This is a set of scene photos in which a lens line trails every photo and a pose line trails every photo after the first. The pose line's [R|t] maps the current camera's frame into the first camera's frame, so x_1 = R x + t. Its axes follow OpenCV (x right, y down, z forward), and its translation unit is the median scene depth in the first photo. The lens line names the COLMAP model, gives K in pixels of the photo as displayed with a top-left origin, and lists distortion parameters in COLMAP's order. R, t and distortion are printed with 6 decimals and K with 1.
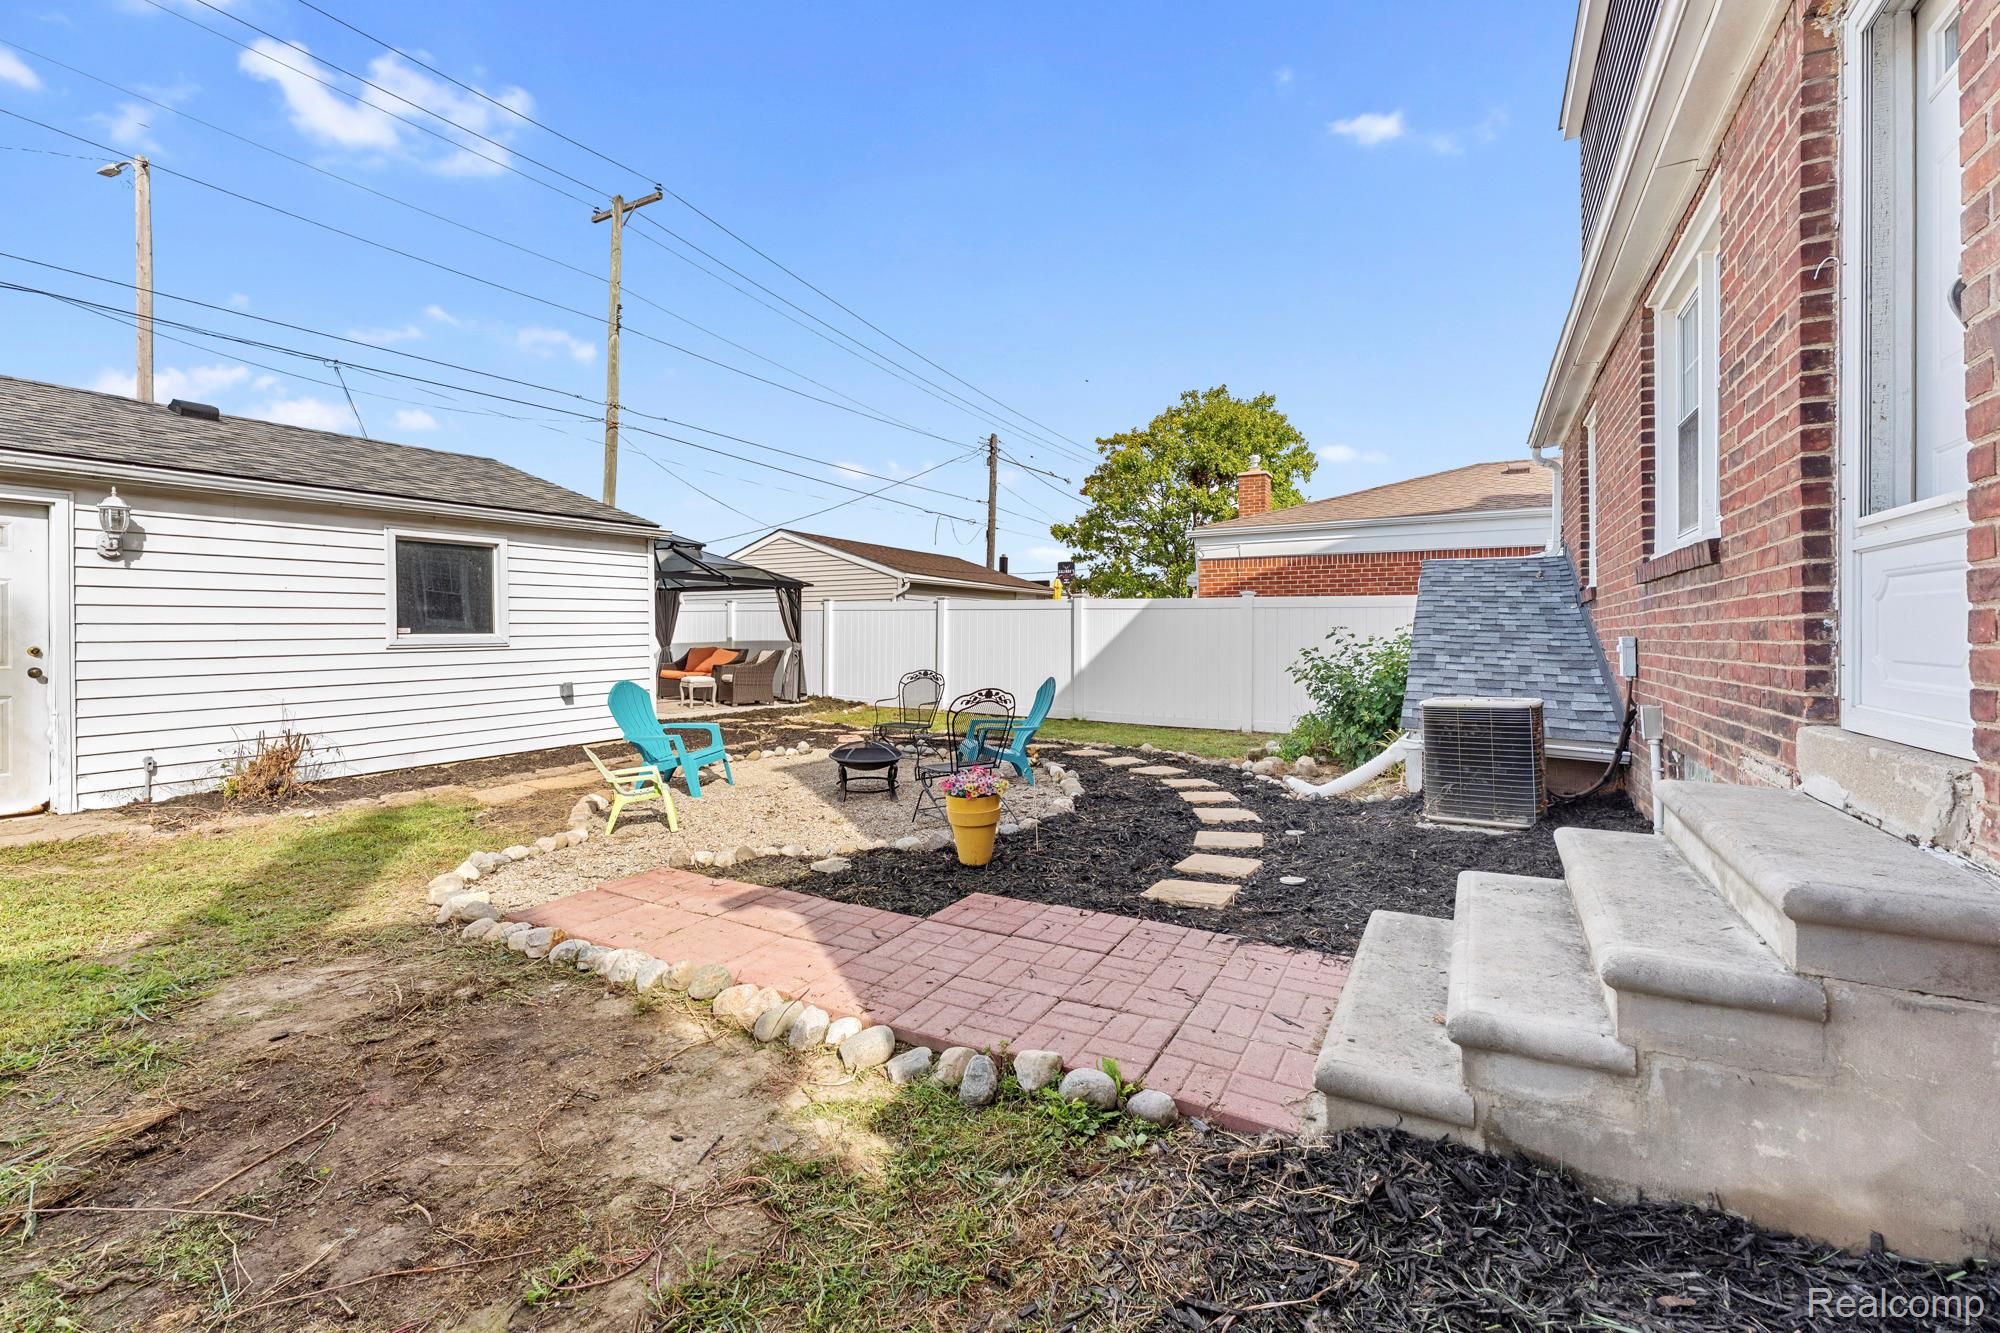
lens RADIAL K [[827.2, 0, 1006.6], [0, 827.2, 633.0], [0, 0, 1]] dist [-0.000818, -0.000116]
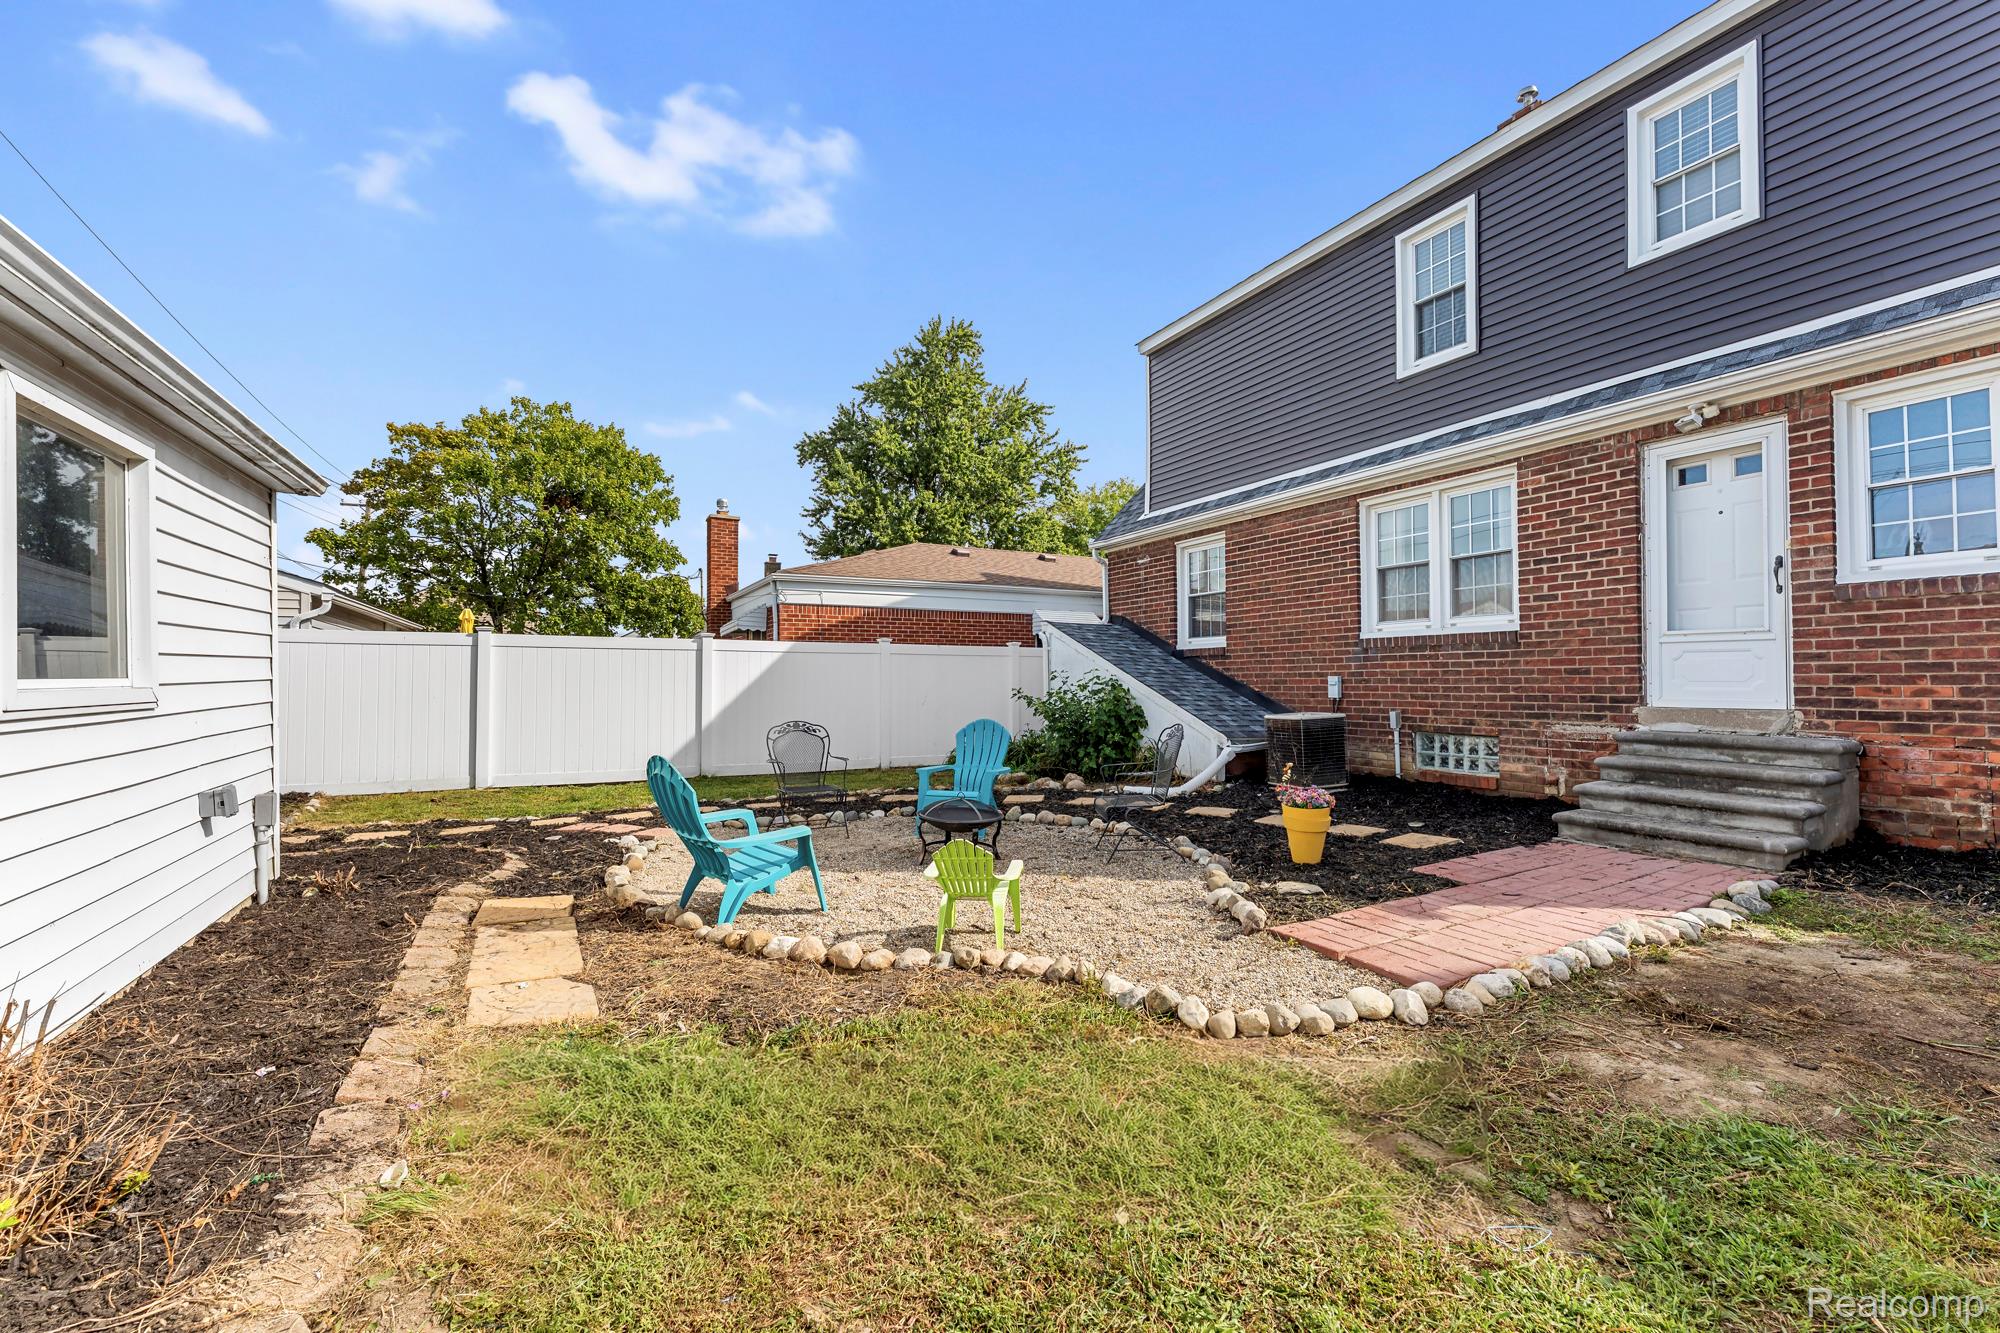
lens RADIAL K [[810.9, 0, 1005.0], [0, 810.9, 673.6], [0, 0, 1]] dist [-0.000072, -0.000104]
pose [[0.528211, 0.001512, 0.849112, -0.498824], [0.005587, 0.999971, -0.005256, 0.001995], [-0.849095, 0.007520, 0.528187, 0.290721]]
